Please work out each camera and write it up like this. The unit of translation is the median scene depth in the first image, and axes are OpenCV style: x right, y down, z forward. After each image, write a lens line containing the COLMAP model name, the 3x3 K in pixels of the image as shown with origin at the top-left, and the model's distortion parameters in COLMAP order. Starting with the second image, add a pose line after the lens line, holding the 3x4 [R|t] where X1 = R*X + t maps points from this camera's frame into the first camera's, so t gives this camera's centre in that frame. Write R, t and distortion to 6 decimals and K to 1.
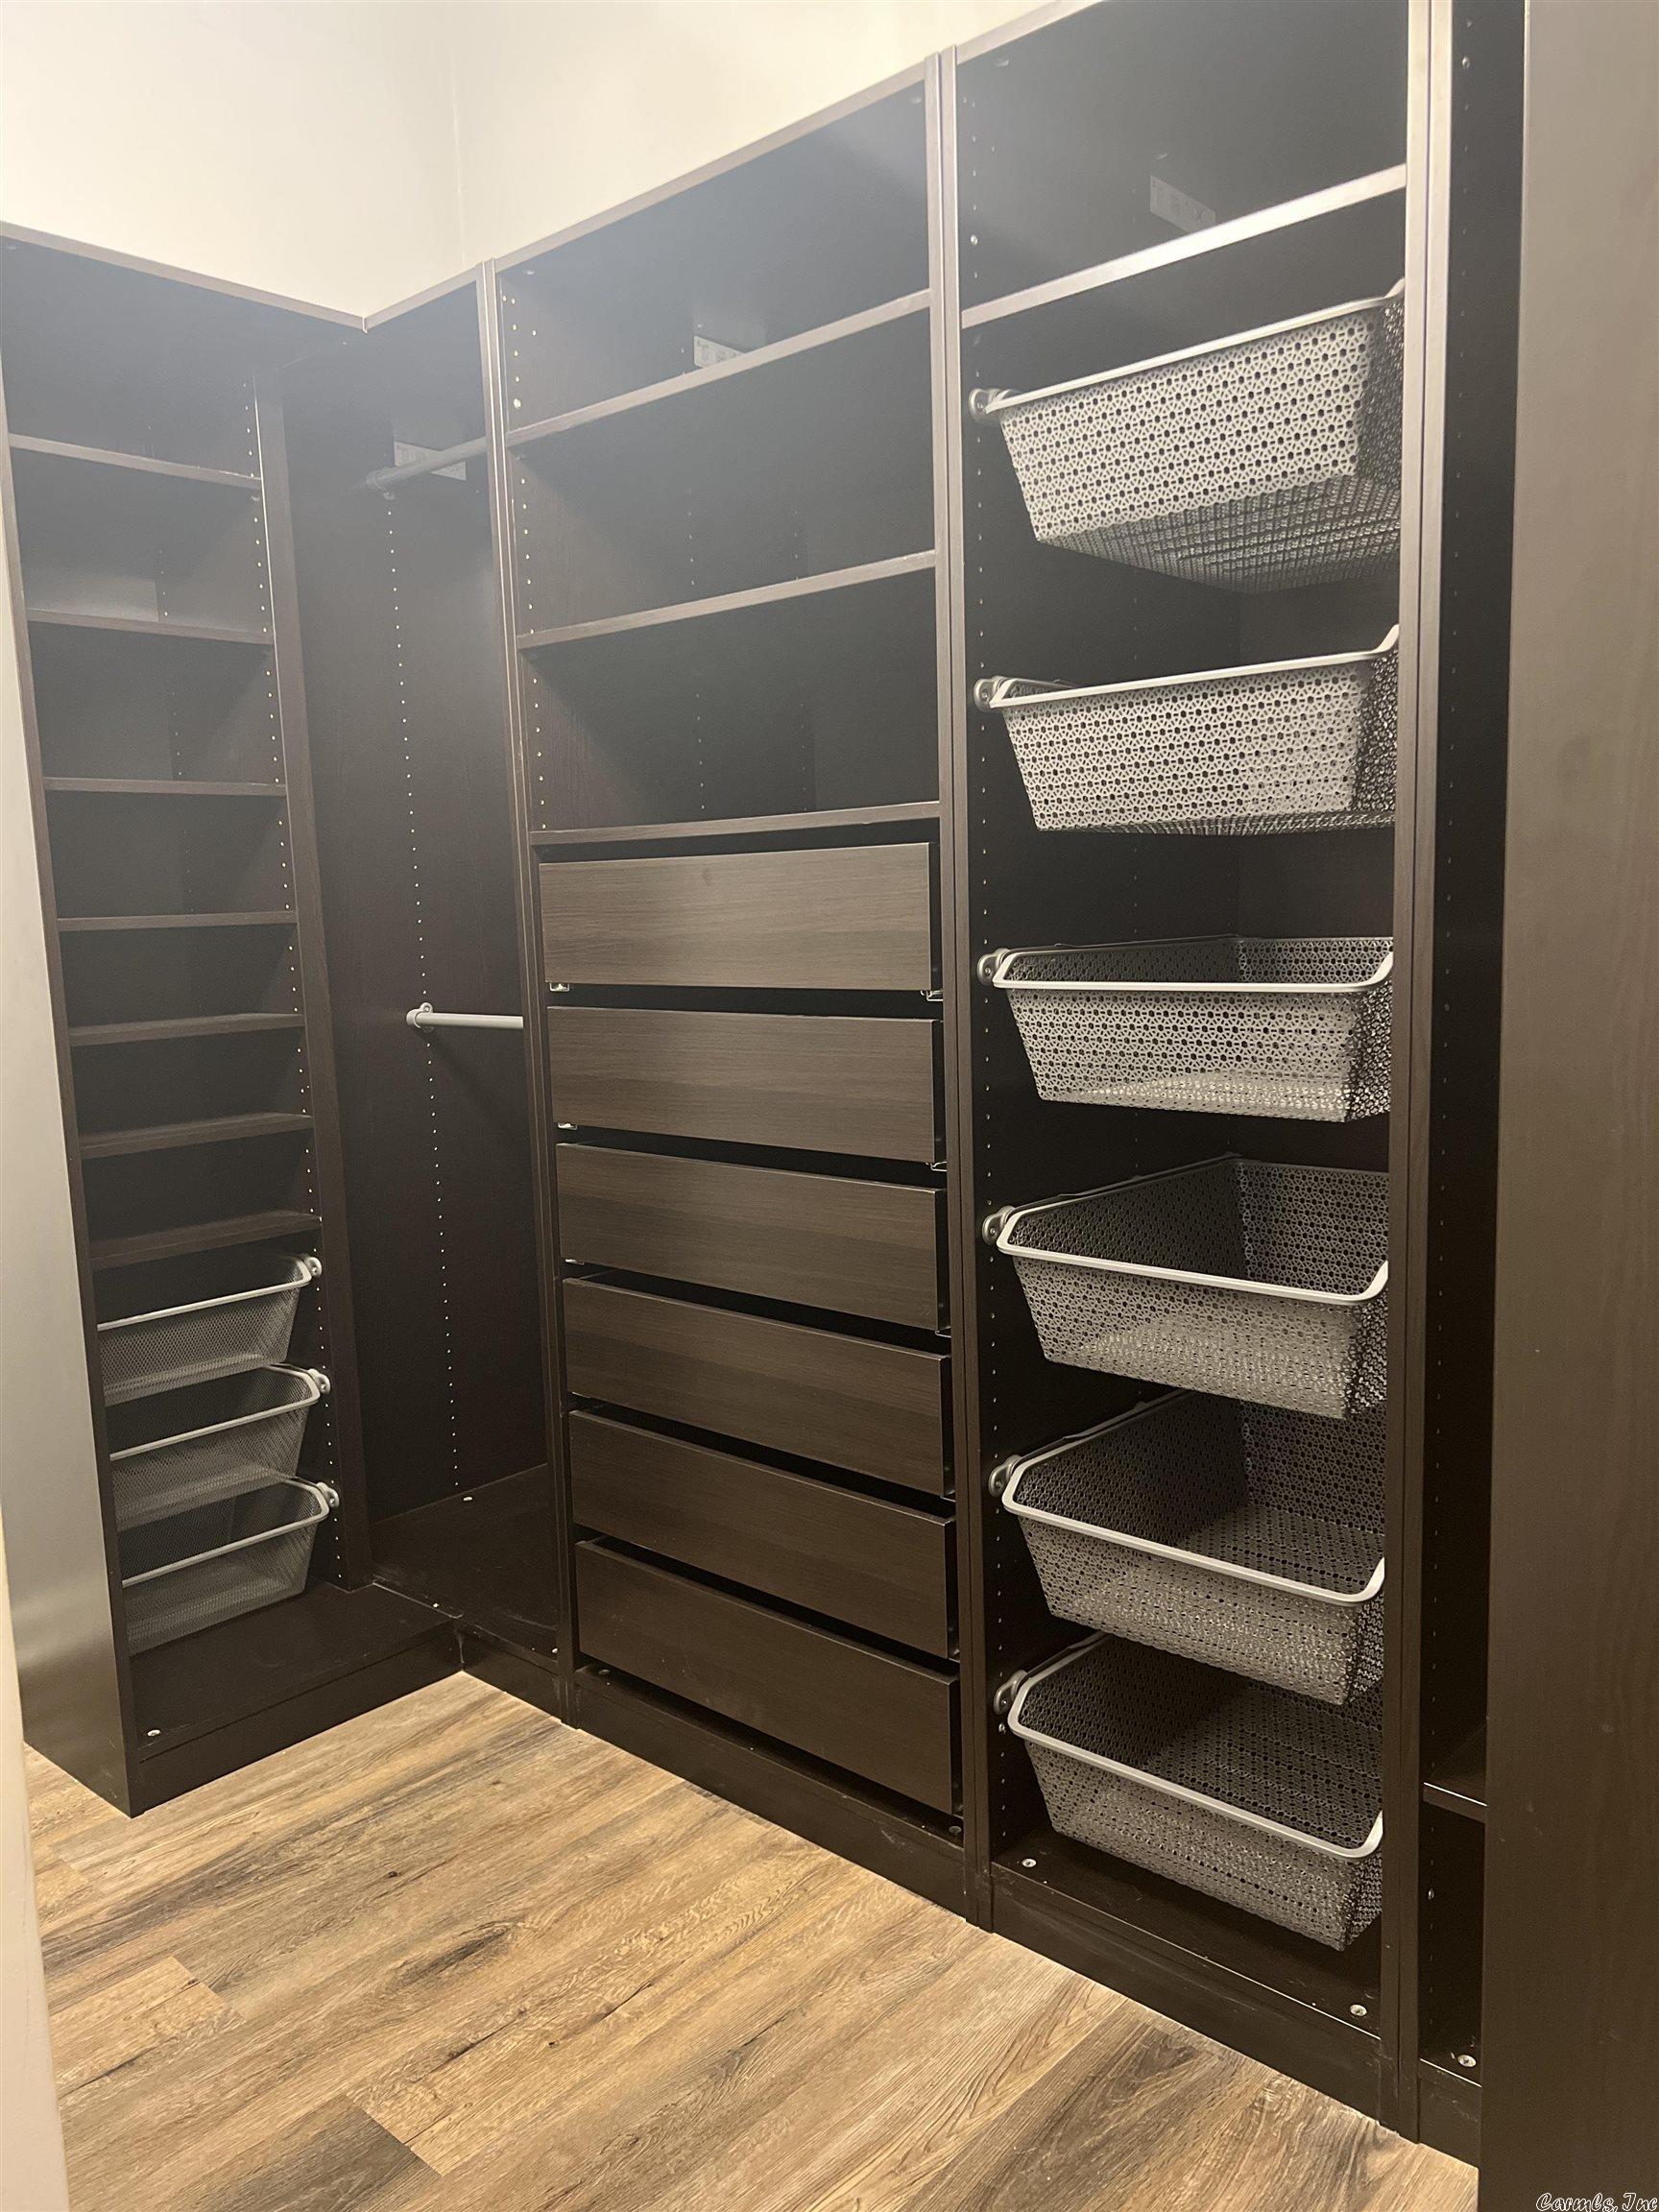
lens RADIAL K [[1679.2, 0, 829.8], [0, 1679.2, 1104.6], [0, 0, 1]] dist [0.044051, -0.021964]
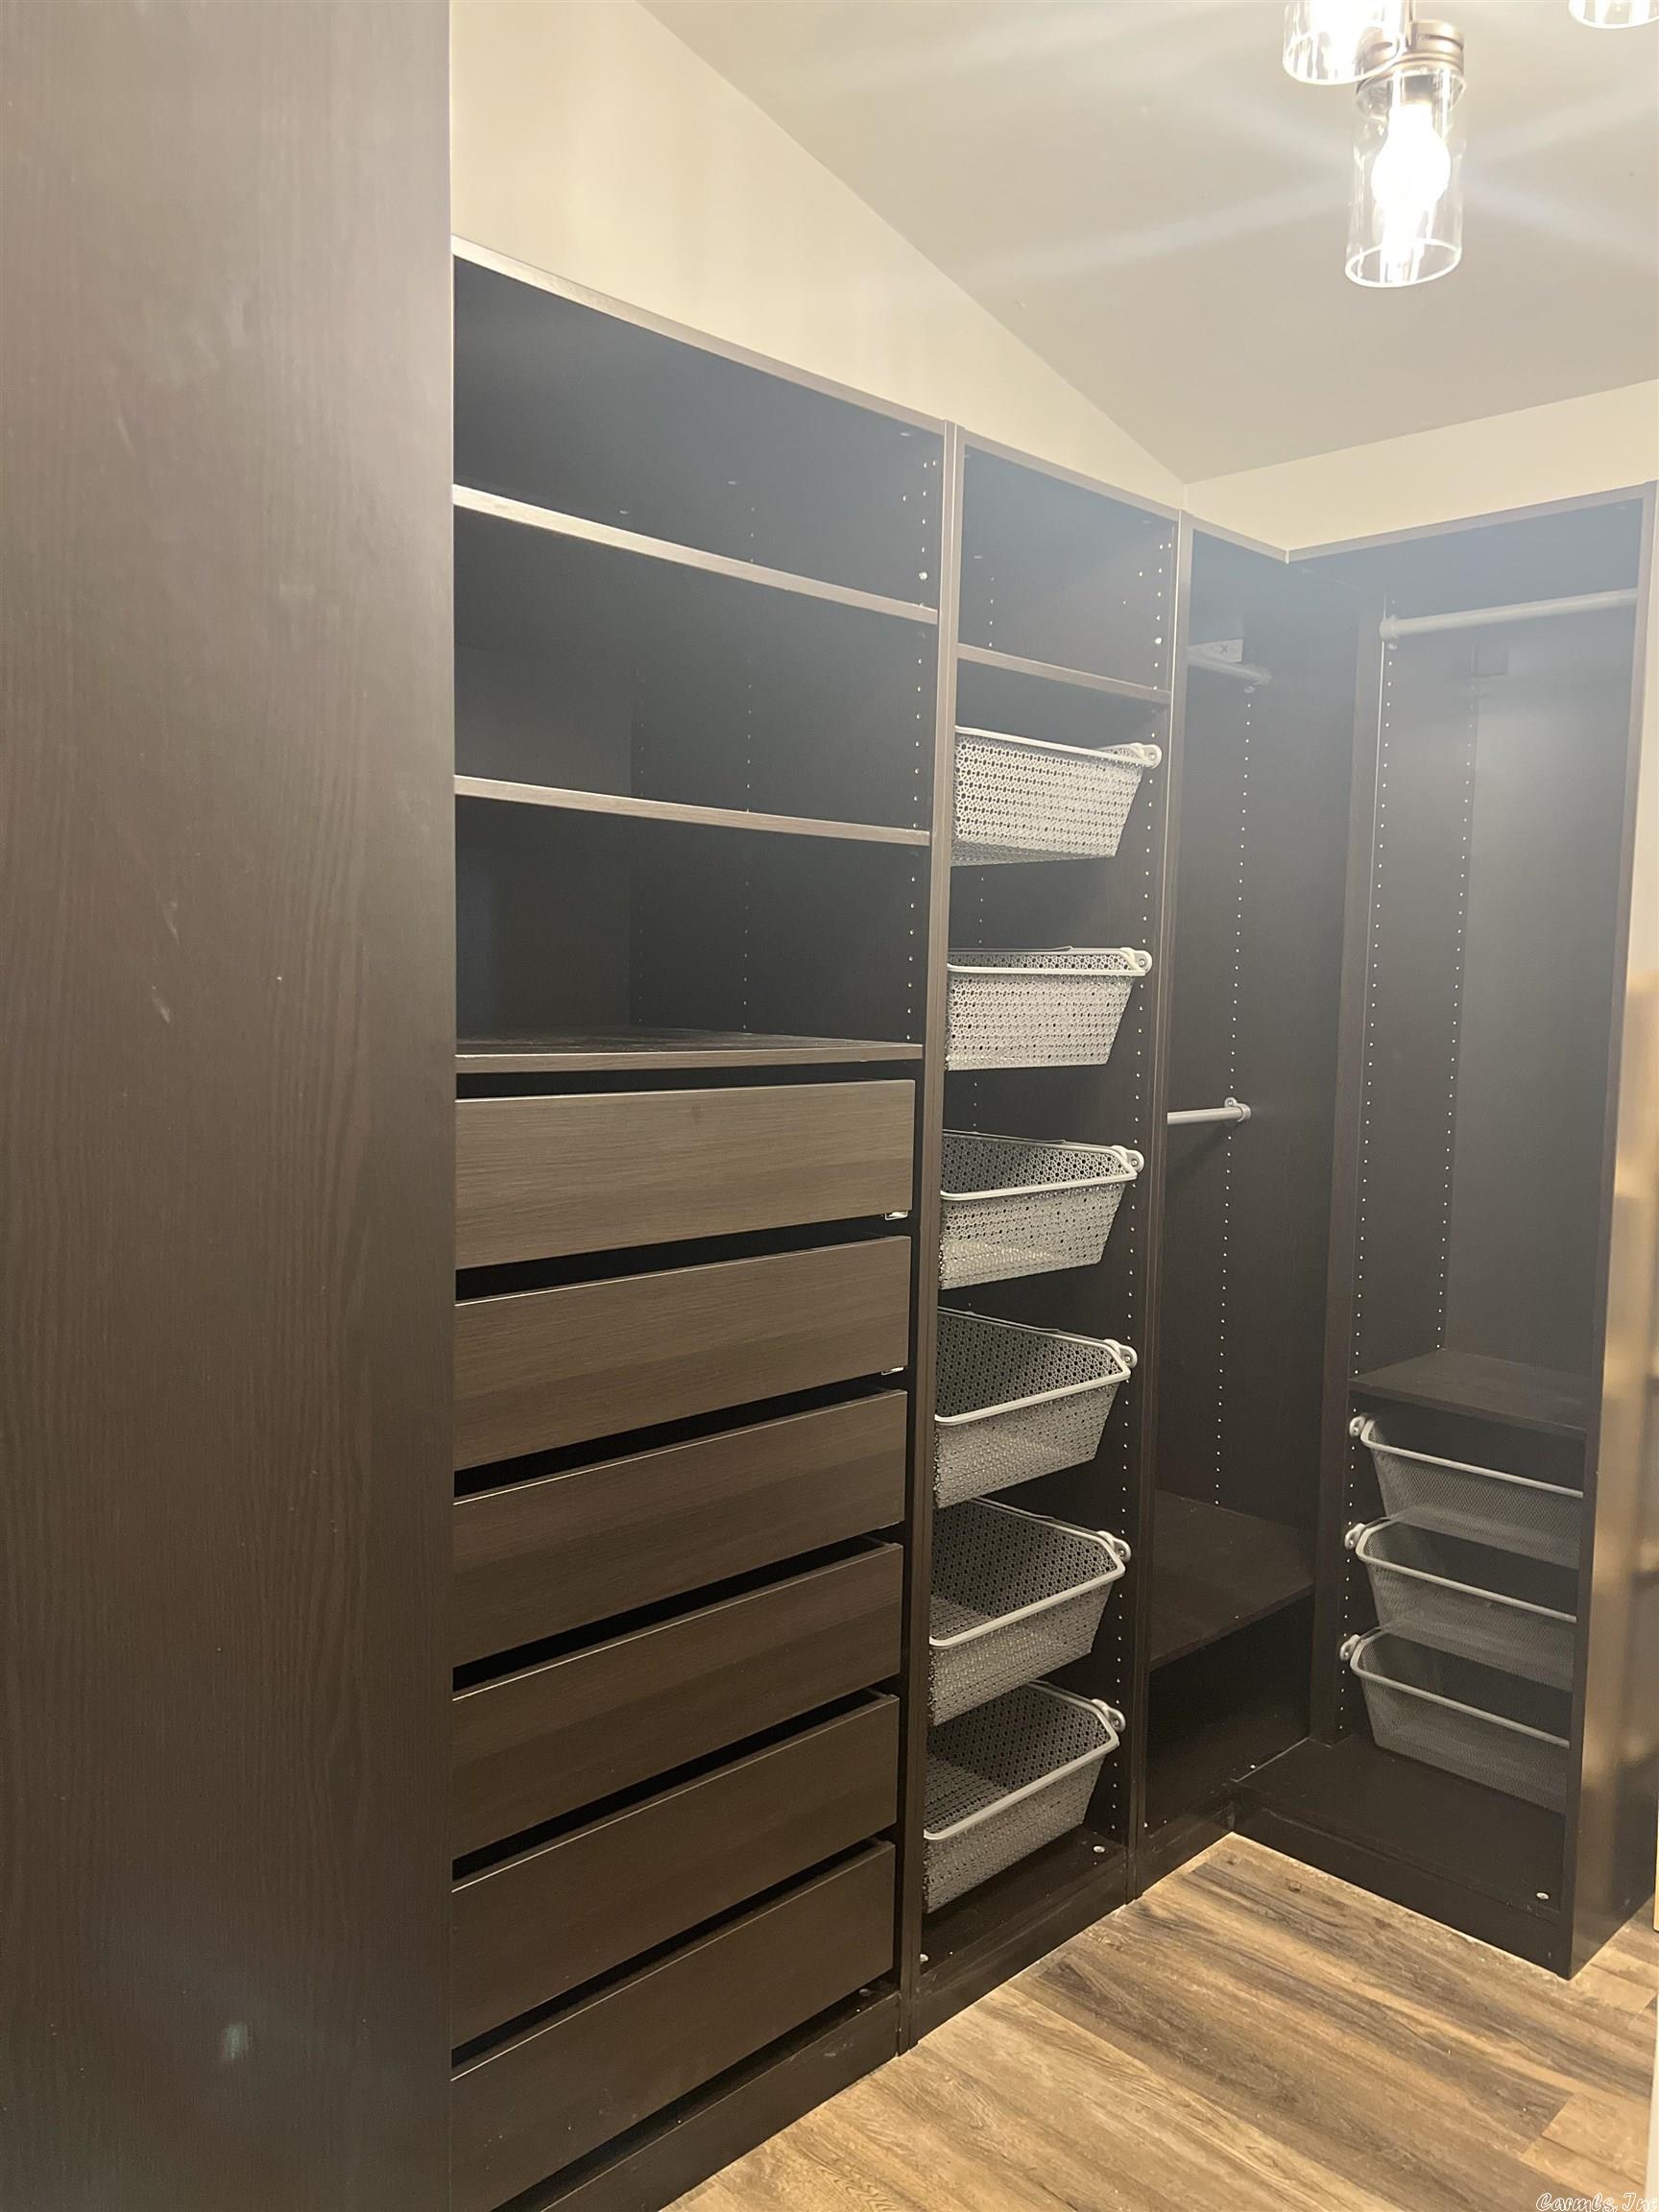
lens RADIAL K [[1679.2, 0, 829.9], [0, 1679.2, 1107.2], [0, 0, 1]] dist [0.044051, -0.021964]
pose [[0.032754, -0.046511, 0.998381, -1.097331], [0.097142, 0.994335, 0.043136, -0.198455], [-0.994731, 0.095572, 0.037087, 1.052015]]
